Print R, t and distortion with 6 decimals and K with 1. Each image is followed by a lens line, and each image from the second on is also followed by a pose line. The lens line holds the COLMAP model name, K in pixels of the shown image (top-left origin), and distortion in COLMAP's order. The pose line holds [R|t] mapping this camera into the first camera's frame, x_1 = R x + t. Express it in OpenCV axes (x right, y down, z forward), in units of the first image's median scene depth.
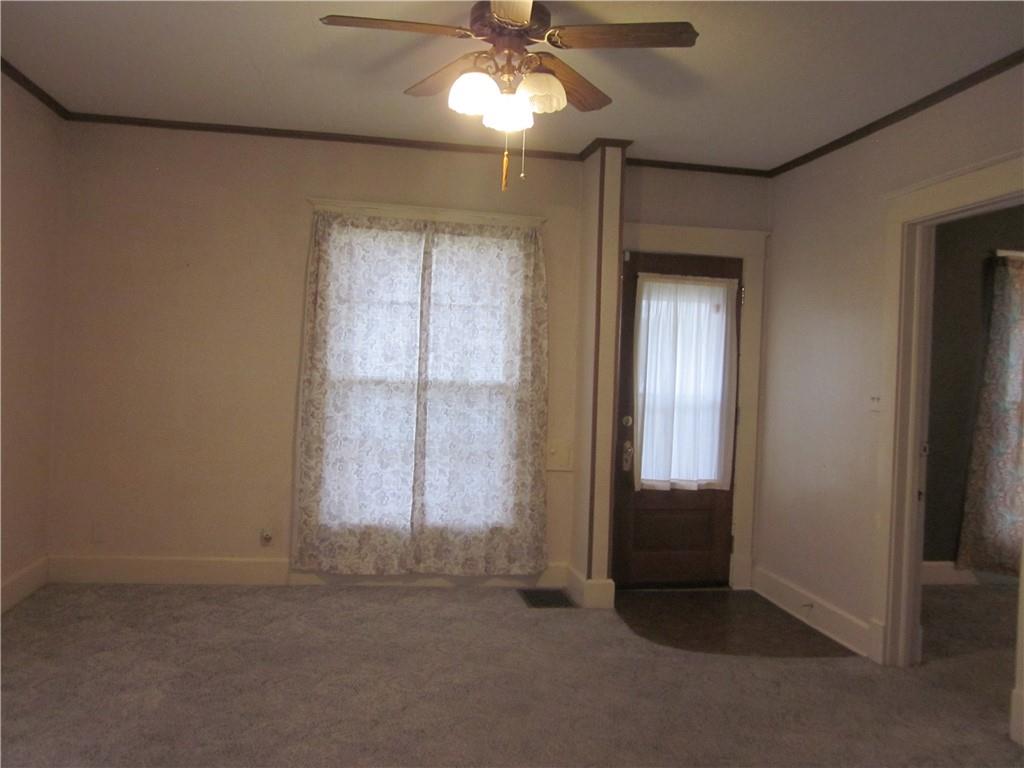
lens RADIAL K [[853.6, 0, 511.6], [0, 853.6, 387.6], [0, 0, 1]] dist [-0.029295, 0.004043]
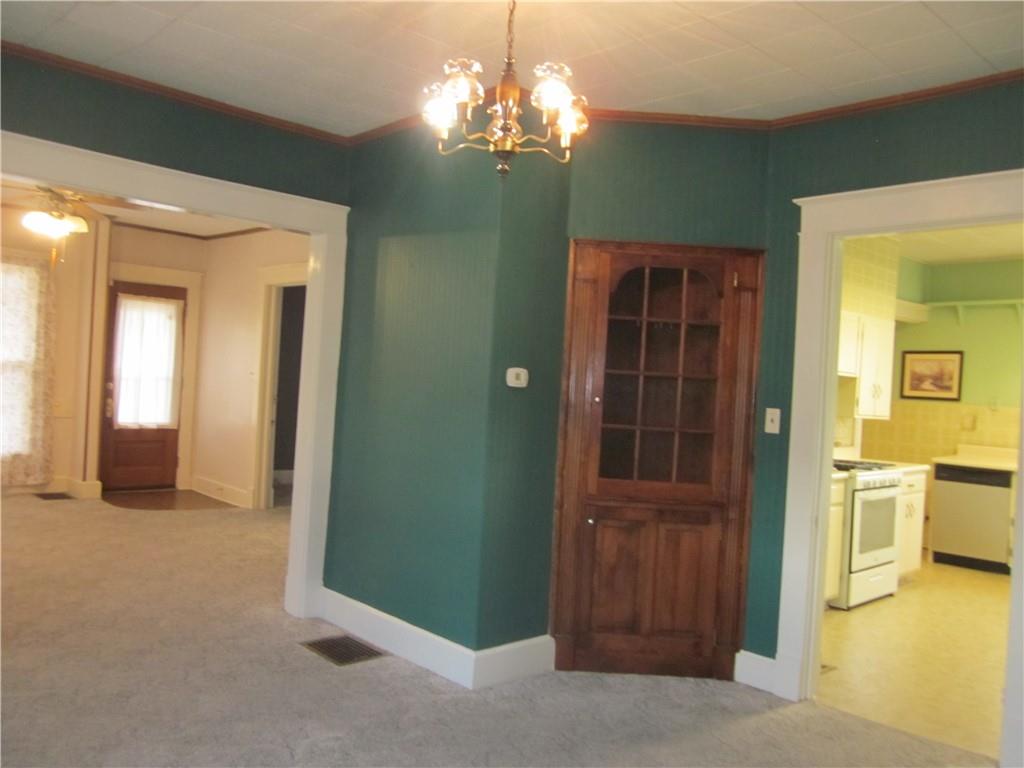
lens RADIAL K [[853.6, 0, 514.8], [0, 853.6, 384.9], [0, 0, 1]] dist [-0.029295, 0.004043]
pose [[0.826828, 0.009584, 0.562373, -0.132885], [-0.019544, 0.999741, 0.011698, 0.004057], [-0.562115, -0.020663, 0.826801, -0.754020]]
